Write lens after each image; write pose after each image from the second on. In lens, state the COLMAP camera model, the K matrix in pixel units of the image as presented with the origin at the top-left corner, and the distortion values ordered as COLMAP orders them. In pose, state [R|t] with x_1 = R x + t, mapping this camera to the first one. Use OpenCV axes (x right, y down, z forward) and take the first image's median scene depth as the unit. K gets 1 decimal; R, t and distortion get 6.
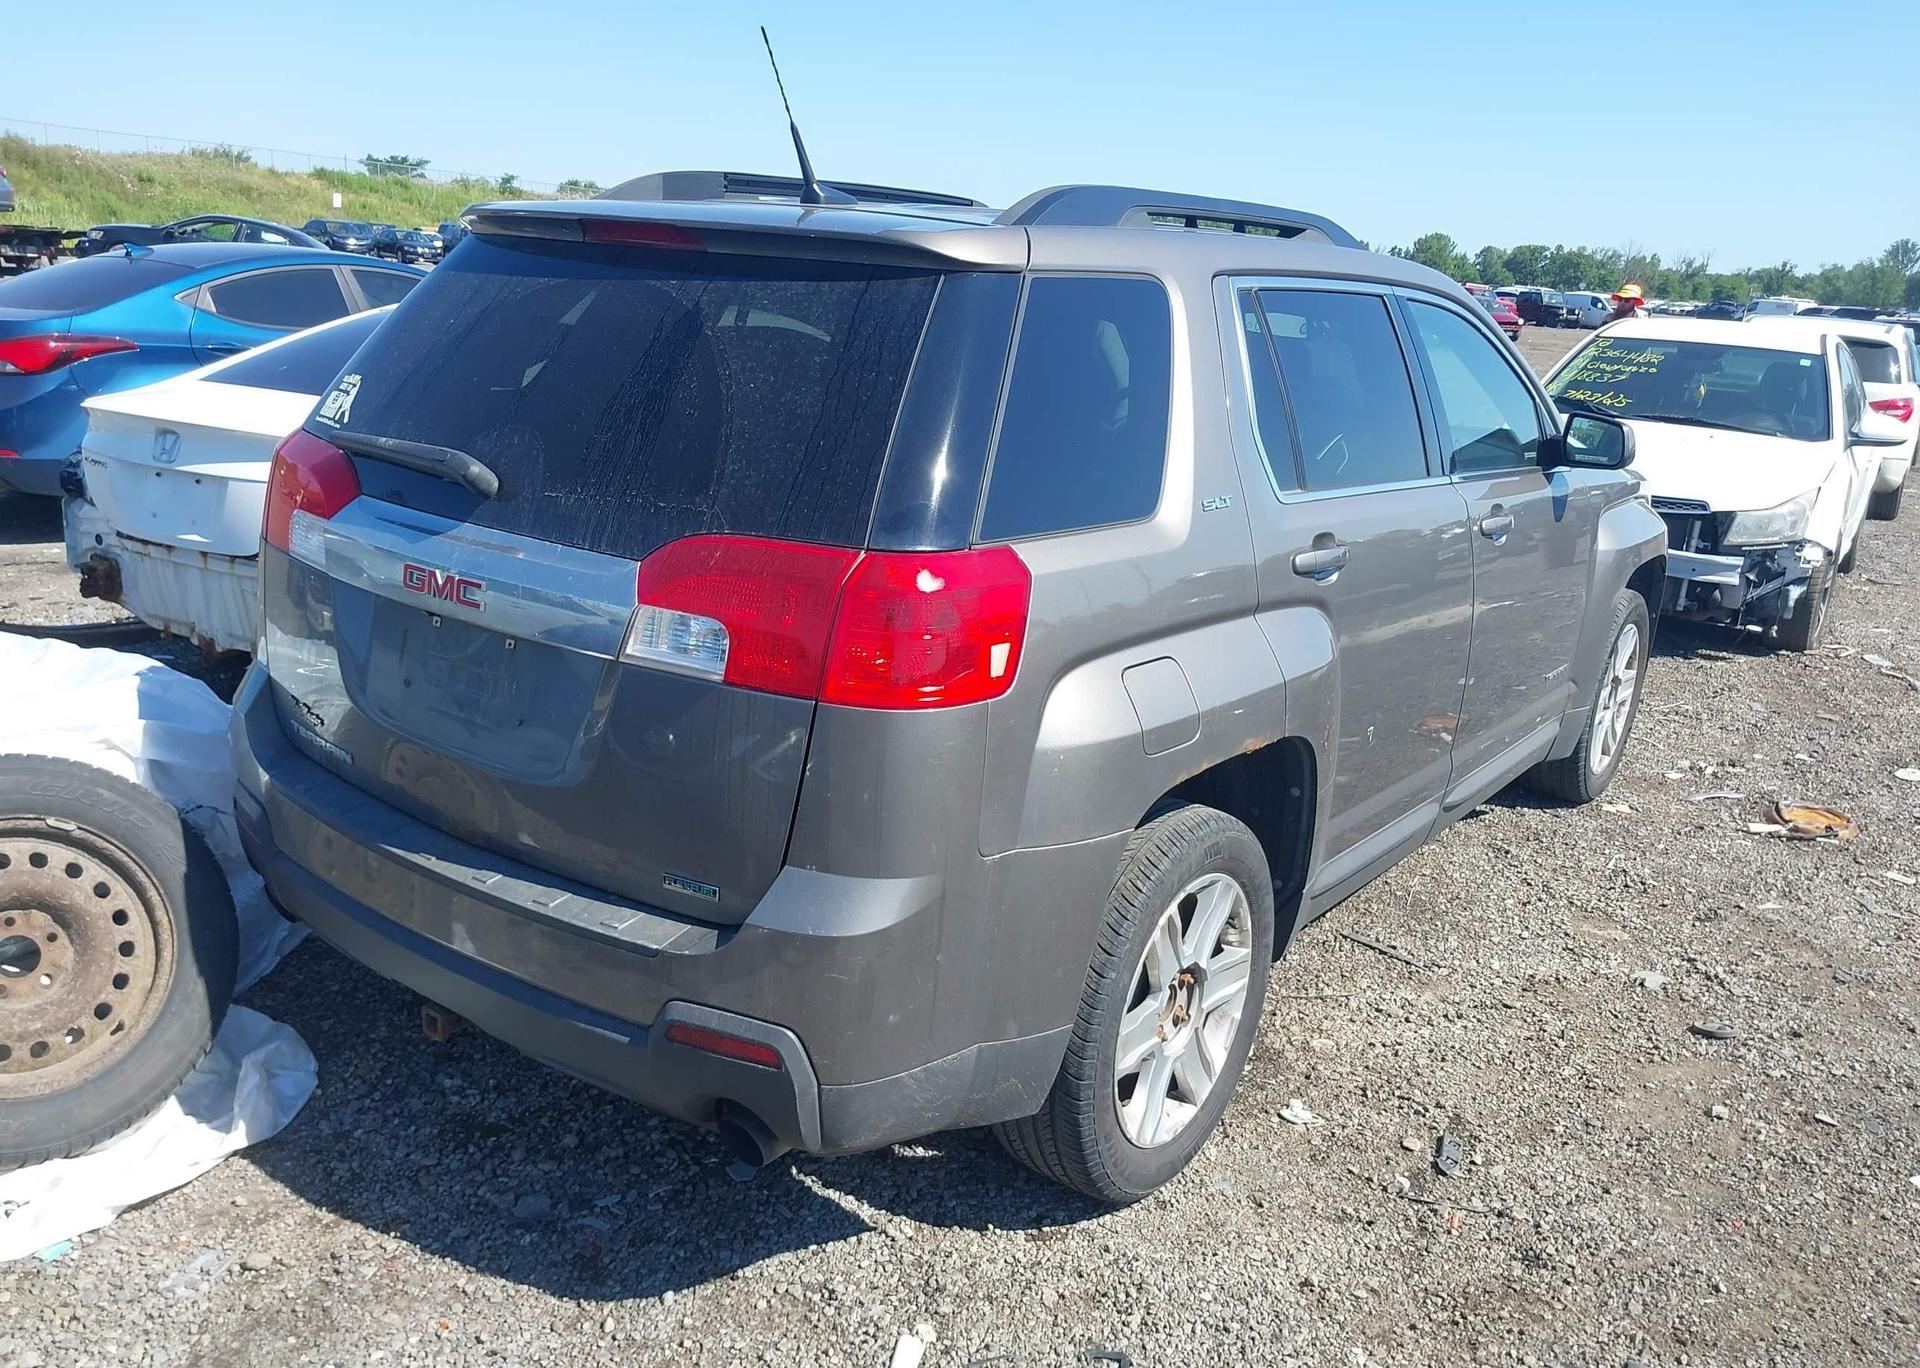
lens RADIAL K [[1558.8, 0, 960.0], [0, 1558.8, 684.0], [0, 0, 1]] dist [0.012190, -0.037915]
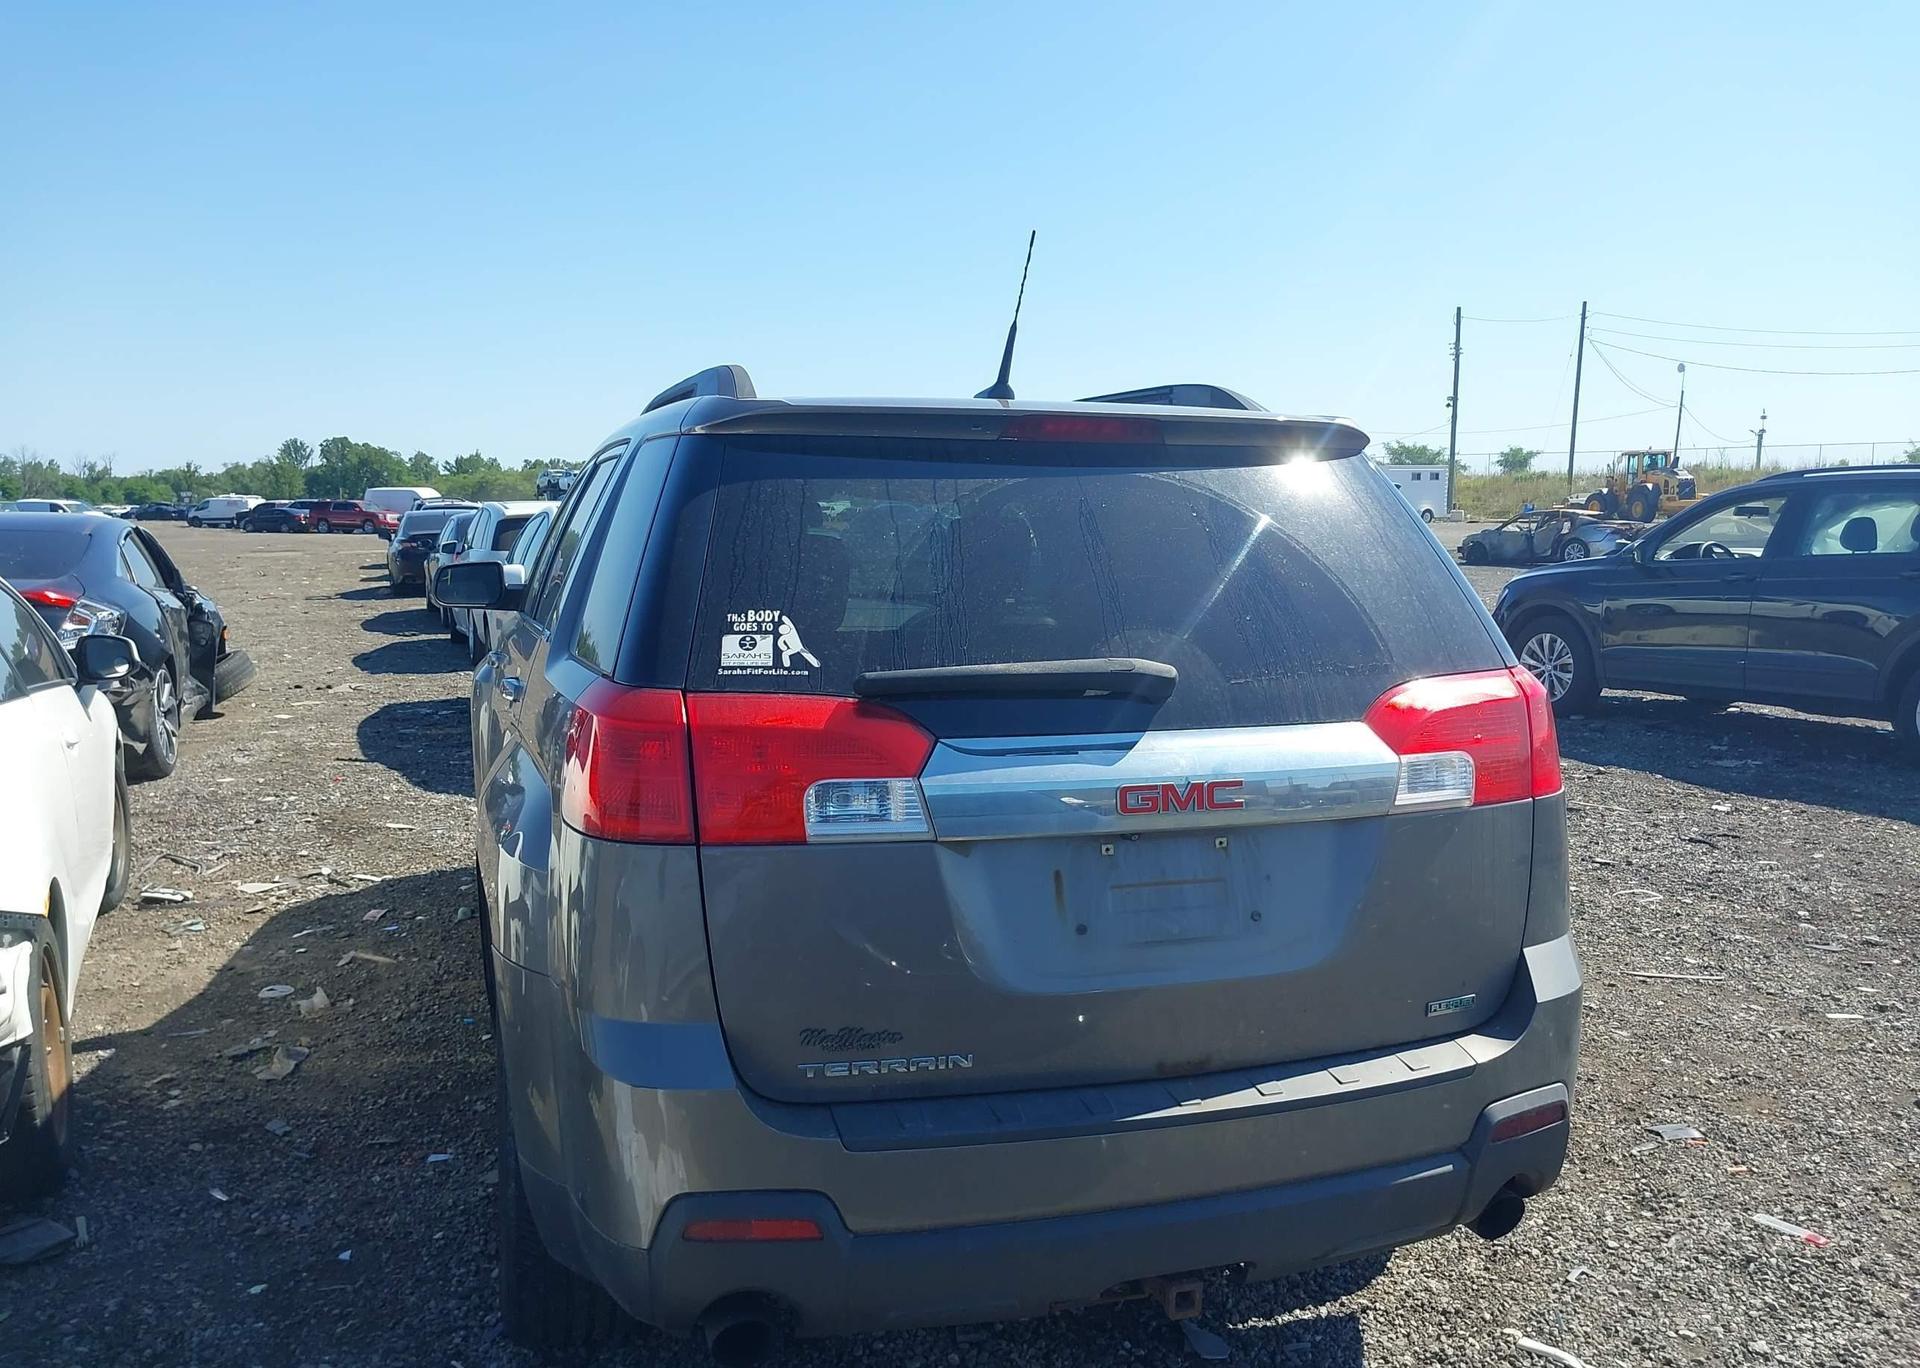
lens RADIAL K [[1540.8, 0, 960.0], [0, 1540.8, 684.0], [0, 0, 1]] dist [0.020440, -0.038724]
pose [[0.554723, -0.148374, 0.818698, -0.970721], [0.247593, 0.968832, 0.007822, -0.144142], [-0.794342, 0.198365, 0.574170, 0.486360]]
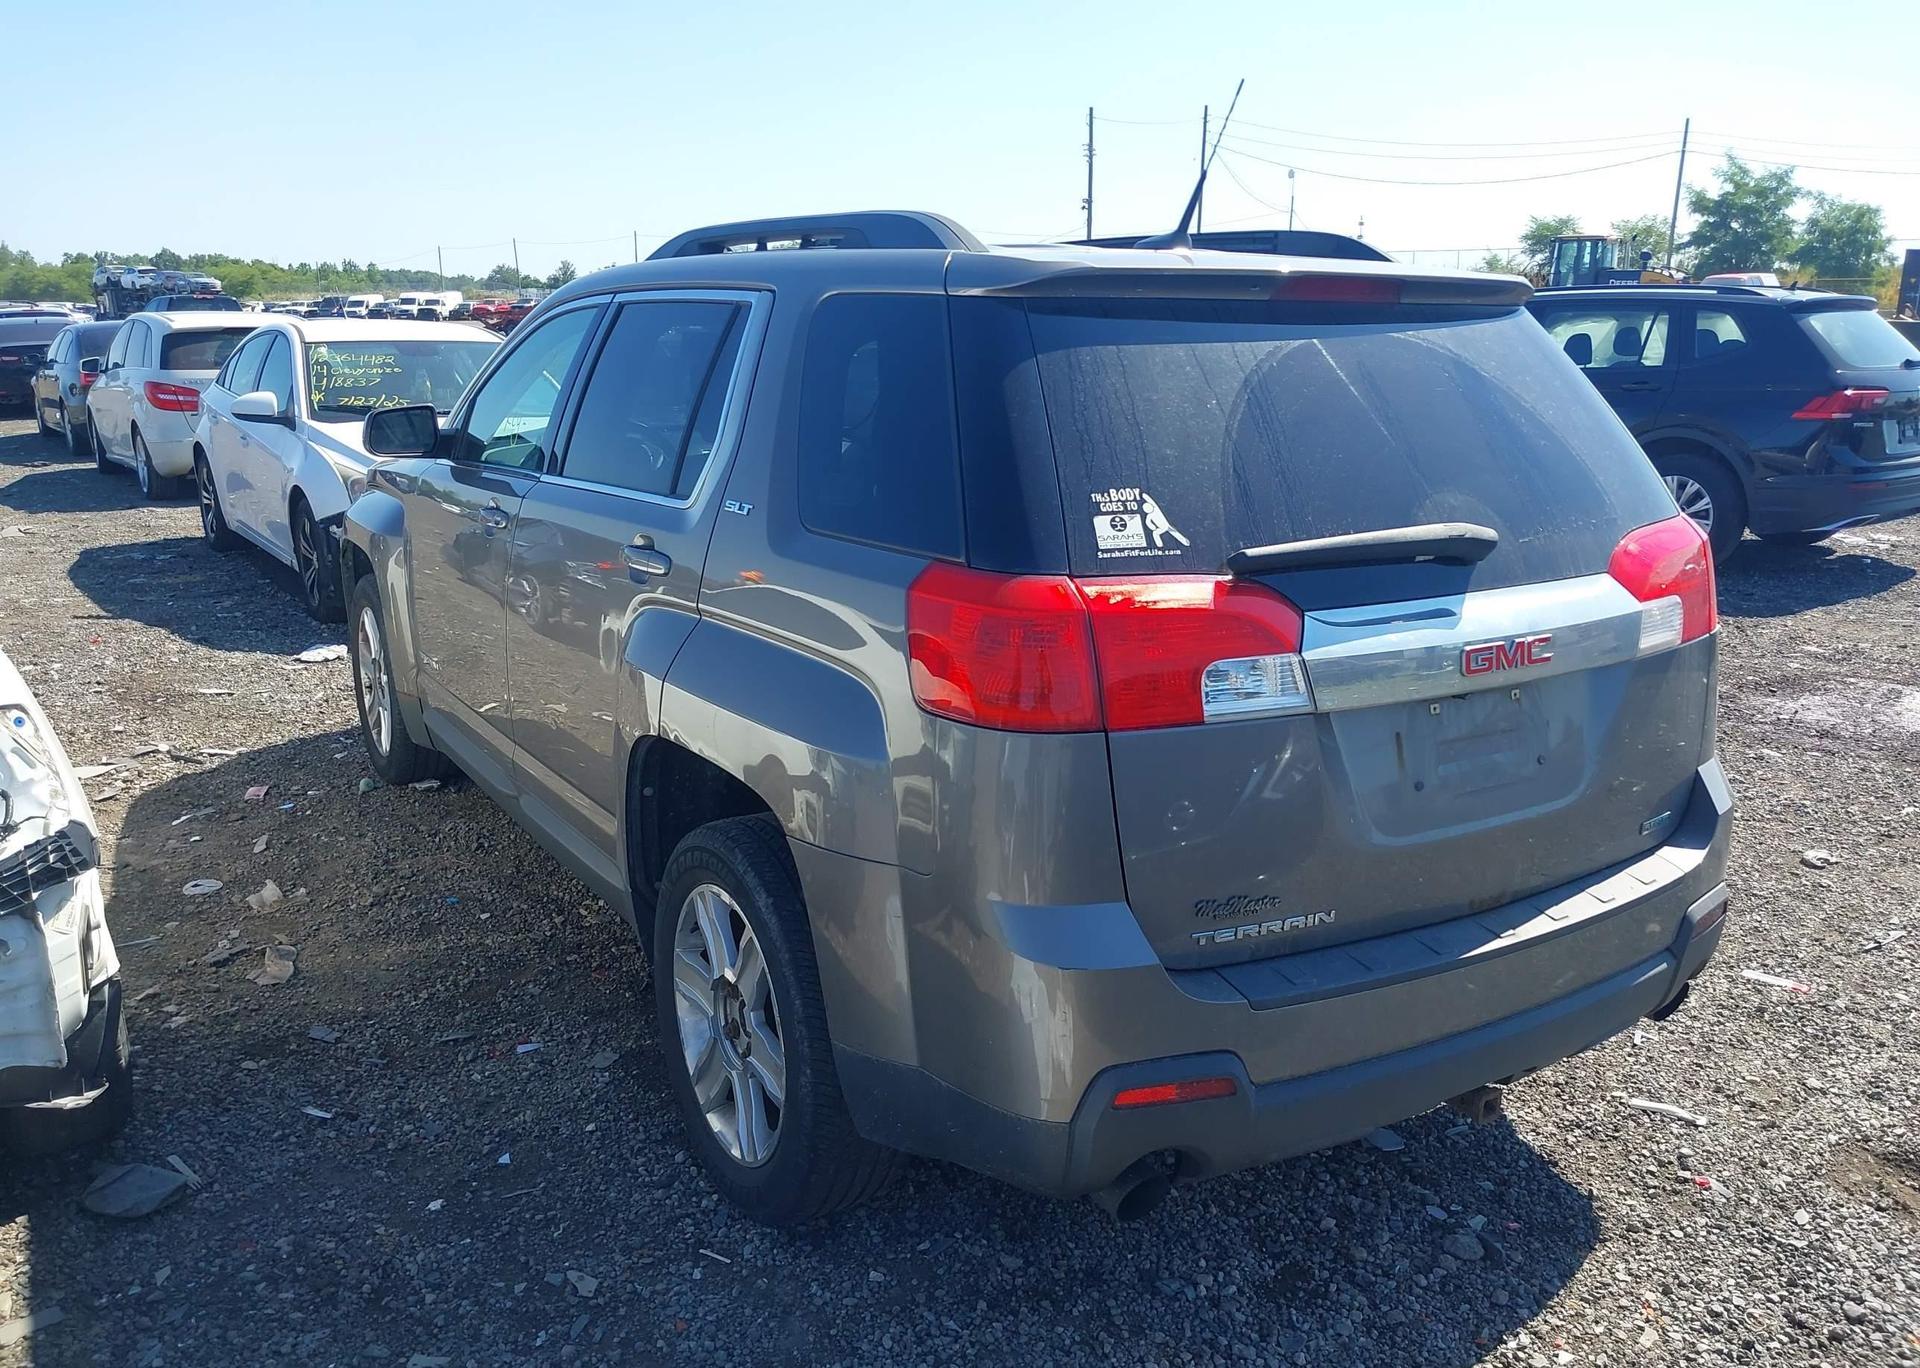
lens RADIAL K [[1540.8, 0, 960.0], [0, 1540.8, 684.0], [0, 0, 1]] dist [0.020440, -0.038724]
pose [[0.339967, -0.274759, 0.899405, -1.123928], [0.264565, 0.945687, 0.188894, -0.270948], [-0.902457, 0.173734, 0.394194, 0.787226]]
